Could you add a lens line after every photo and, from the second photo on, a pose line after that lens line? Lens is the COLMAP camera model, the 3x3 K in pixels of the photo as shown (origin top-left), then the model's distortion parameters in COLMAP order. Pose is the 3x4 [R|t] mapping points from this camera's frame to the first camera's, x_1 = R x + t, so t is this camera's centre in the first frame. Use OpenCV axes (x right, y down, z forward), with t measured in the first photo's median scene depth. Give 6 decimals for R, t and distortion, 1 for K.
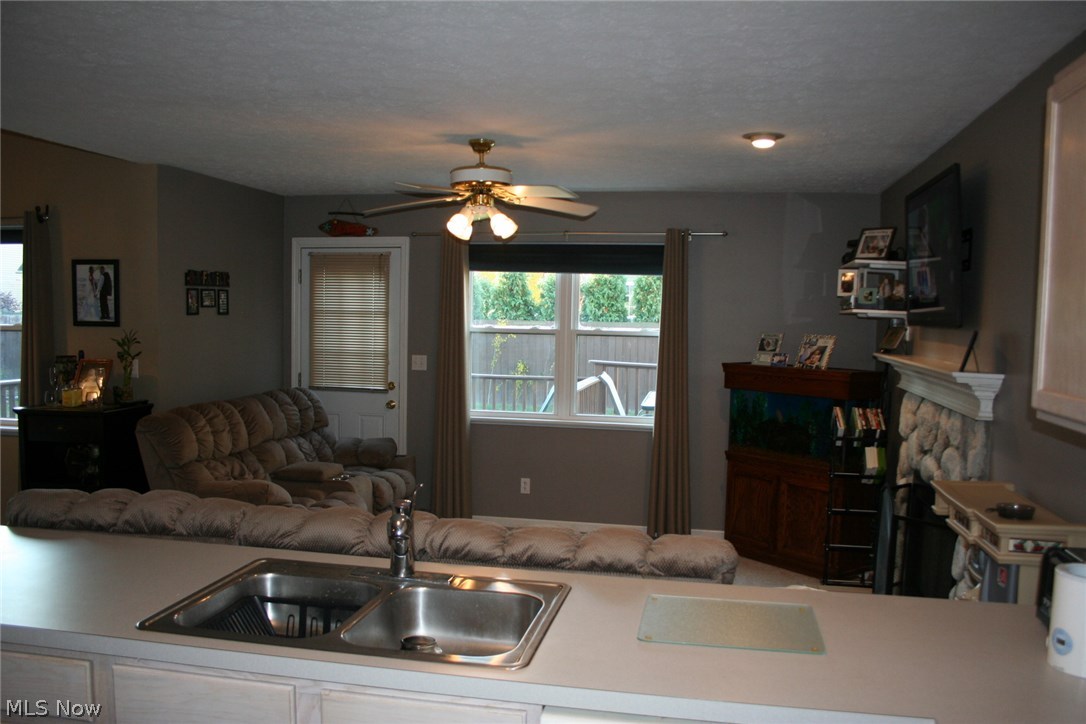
lens RADIAL K [[908.1, 0, 539.5], [0, 908.1, 392.5], [0, 0, 1]] dist [-0.163556, 0.124844]
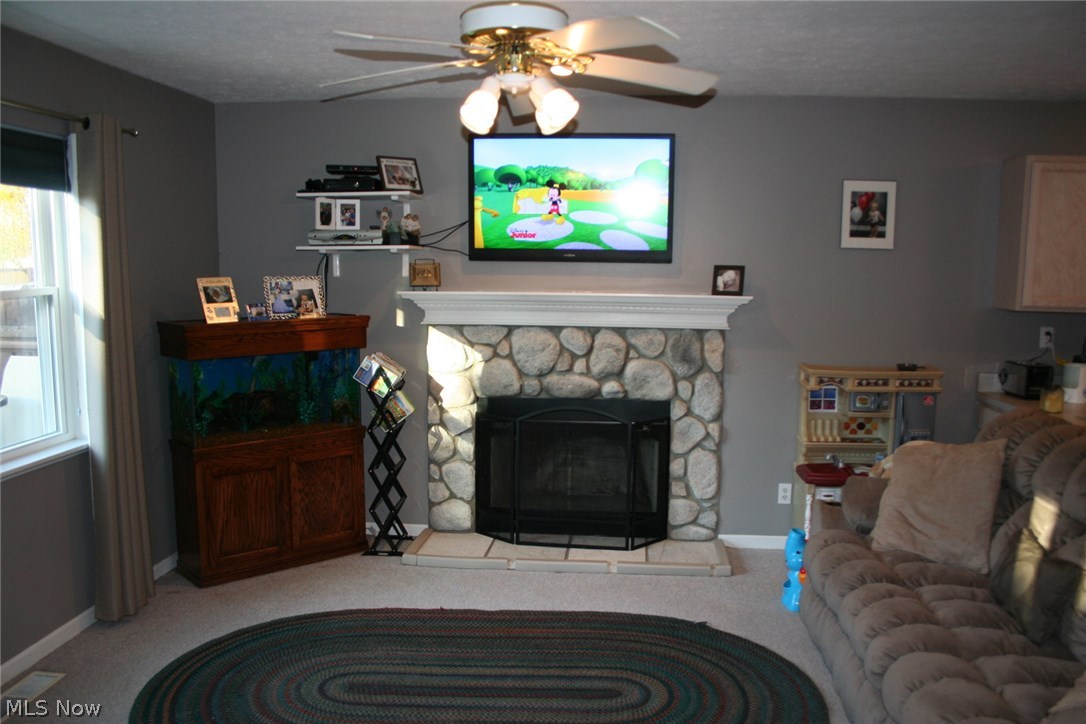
lens RADIAL K [[908.1, 0, 539.5], [0, 908.1, 392.5], [0, 0, 1]] dist [-0.163556, 0.124844]
pose [[-0.102813, -0.165527, 0.980831, -0.591991], [0.076307, 0.981839, 0.173696, -0.094364], [-0.991769, 0.092703, -0.088315, 0.949053]]
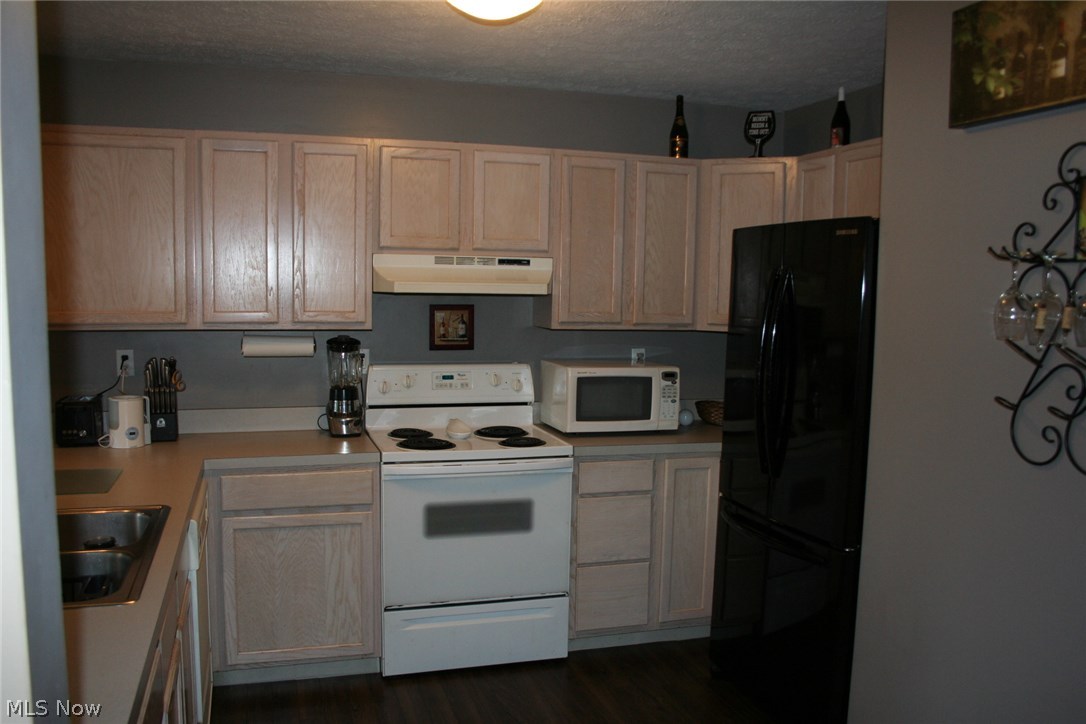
lens RADIAL K [[908.1, 0, 539.5], [0, 908.1, 392.5], [0, 0, 1]] dist [-0.163556, 0.124844]
pose [[-0.497318, -0.124947, 0.858524, -0.528592], [0.053198, 0.983321, 0.173926, -0.034370], [-0.865936, 0.132168, -0.482376, 0.385428]]
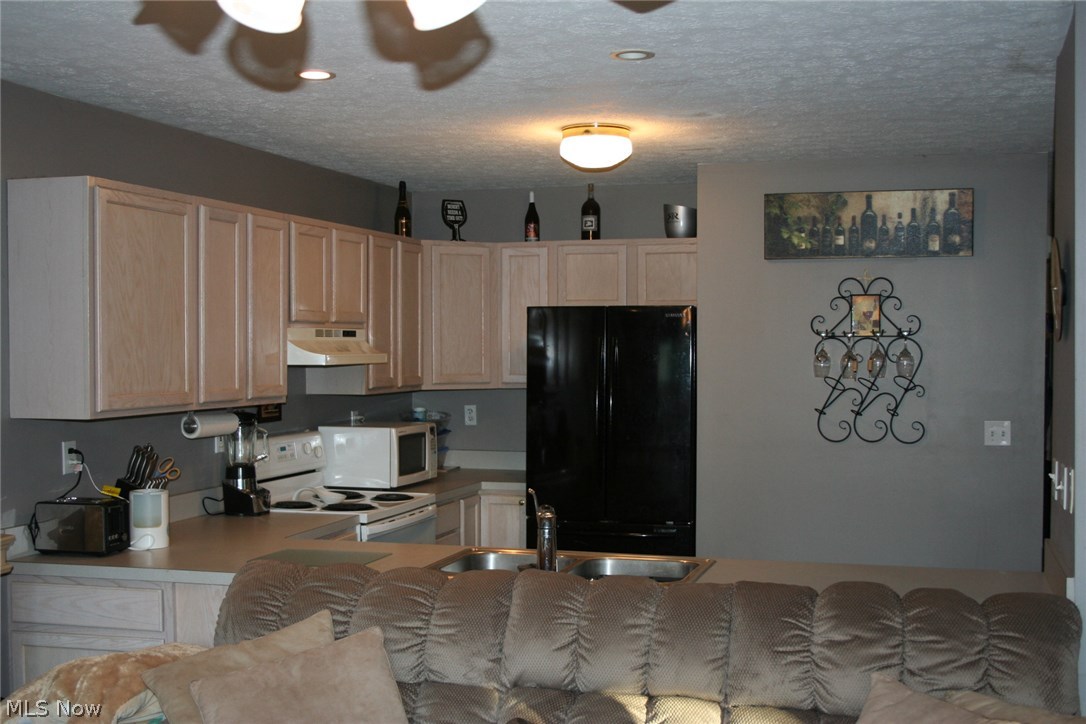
lens RADIAL K [[1337.9, 0, 543.0], [0, 1337.9, 362.0], [0, 0, 1]] dist [-0.115291, -0.013719]
pose [[-0.997262, -0.016755, 0.072025, -0.117921], [-0.009061, 0.994341, 0.105853, -0.112592], [-0.073391, 0.104910, -0.991770, 1.186710]]
